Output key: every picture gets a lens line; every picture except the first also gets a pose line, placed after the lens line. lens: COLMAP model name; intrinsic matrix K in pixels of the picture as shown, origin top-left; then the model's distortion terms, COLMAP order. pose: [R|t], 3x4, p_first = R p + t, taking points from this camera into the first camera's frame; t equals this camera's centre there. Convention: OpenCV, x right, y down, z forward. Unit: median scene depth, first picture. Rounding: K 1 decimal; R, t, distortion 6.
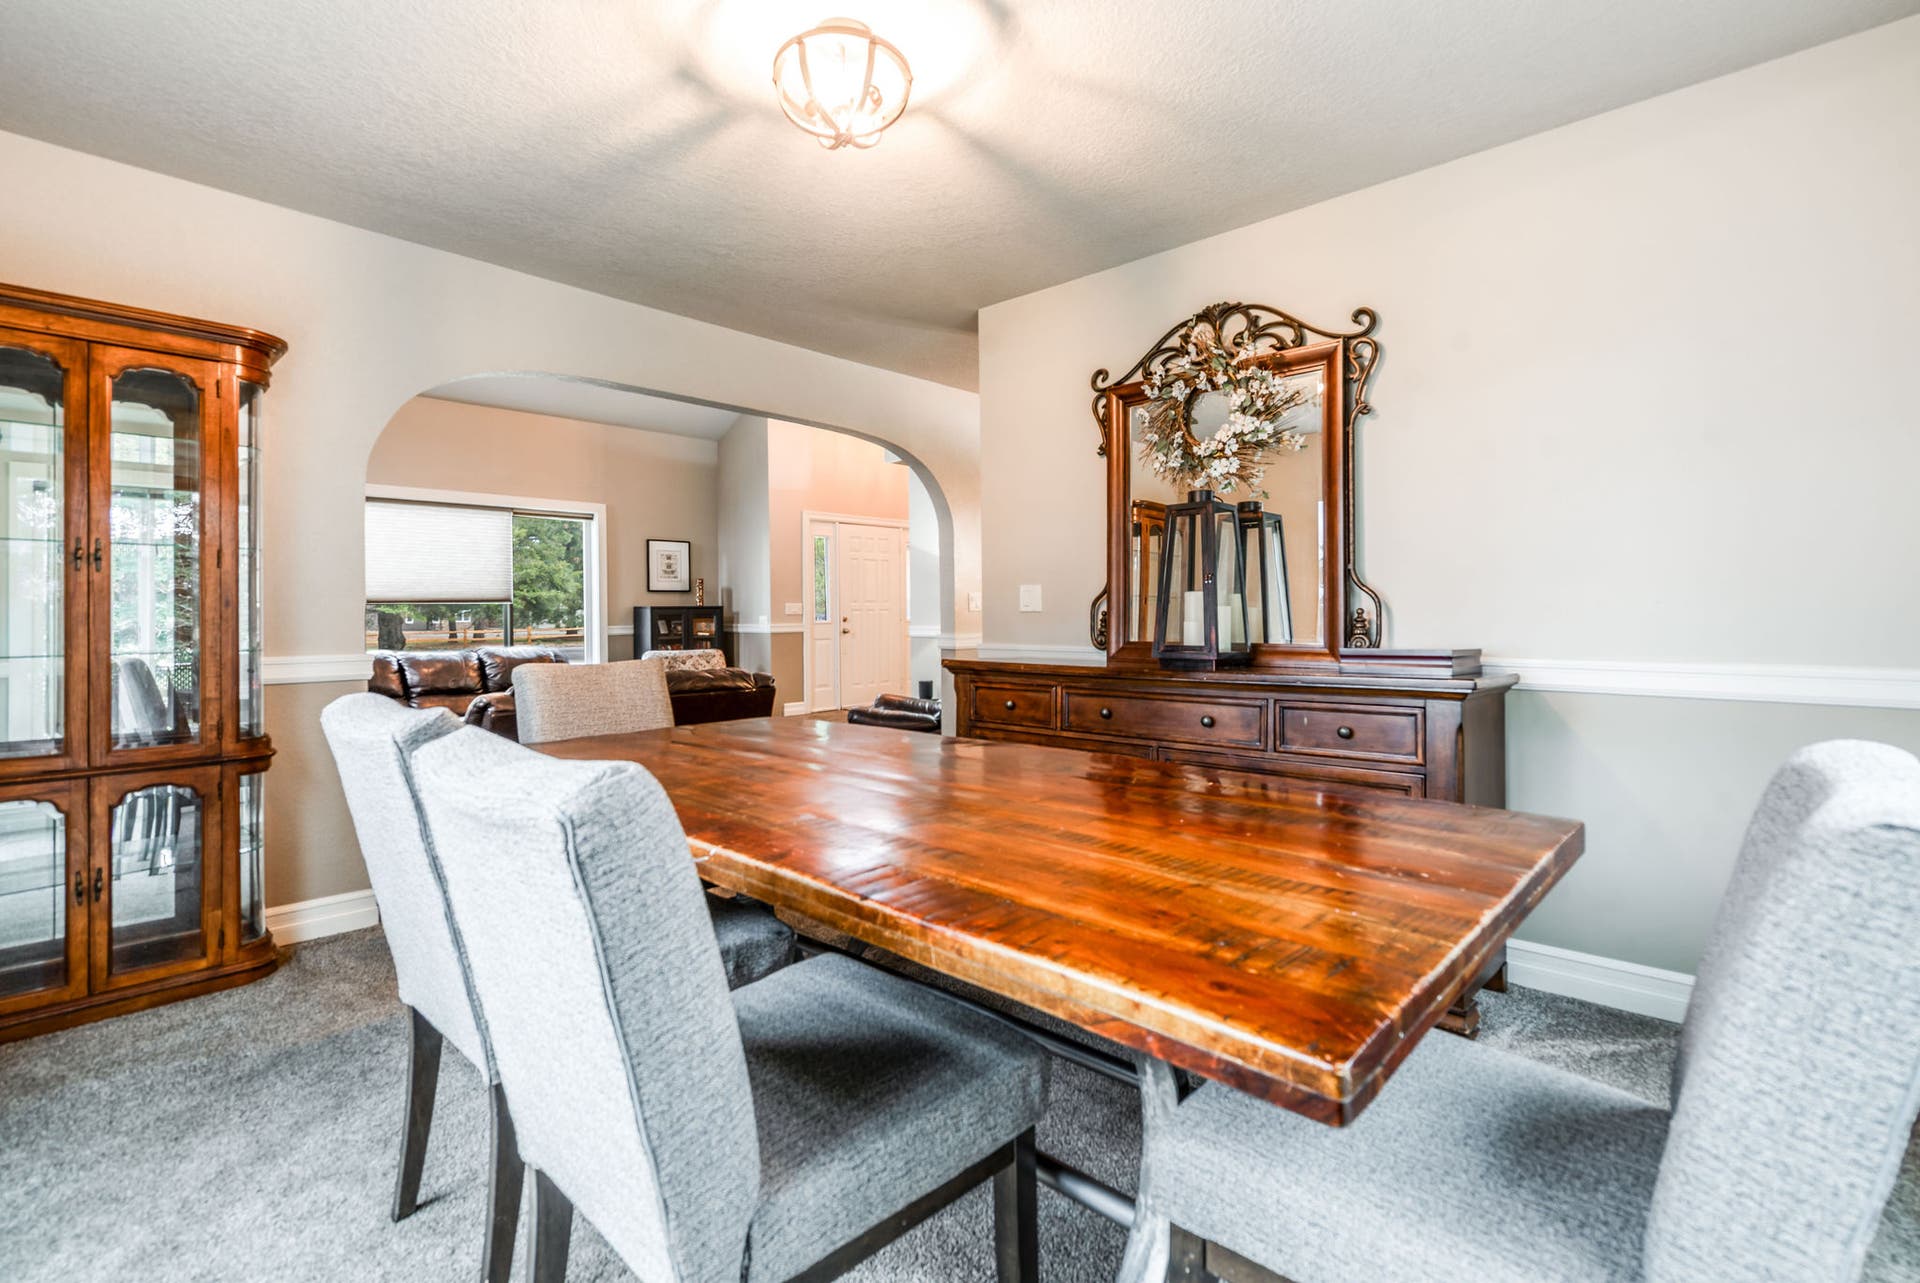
lens RADIAL K [[905.6, 0, 960.8], [0, 905.6, 618.5], [0, 0, 1]] dist [-0.000133, 0.000747]
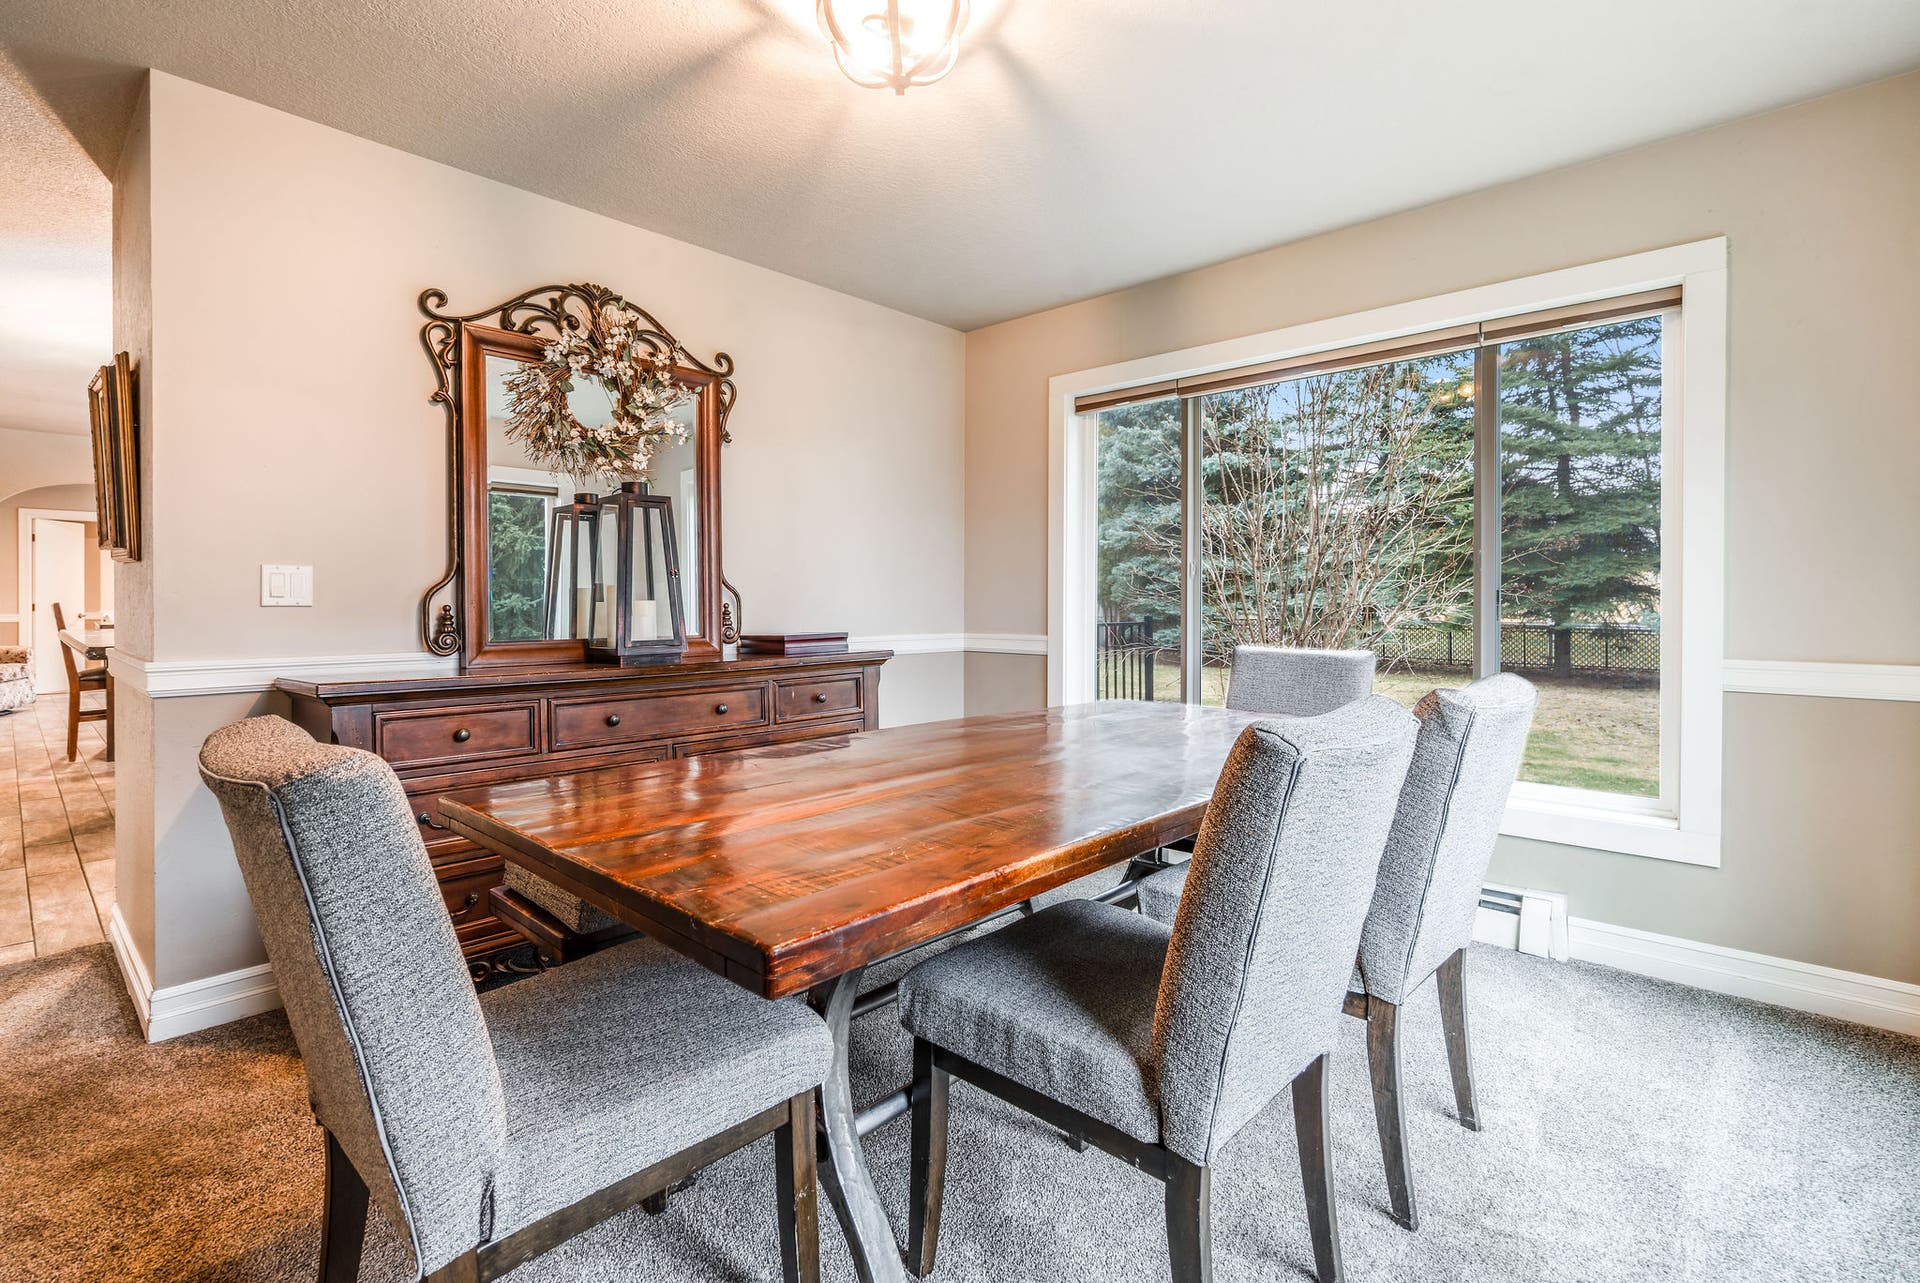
lens RADIAL K [[905.6, 0, 960.8], [0, 905.6, 618.5], [0, 0, 1]] dist [-0.000133, 0.000747]
pose [[0.012581, -0.008678, 0.999883, -0.643892], [0.010900, 0.999904, 0.008541, 0.001481], [-0.999861, 0.010791, 0.012675, 0.578171]]
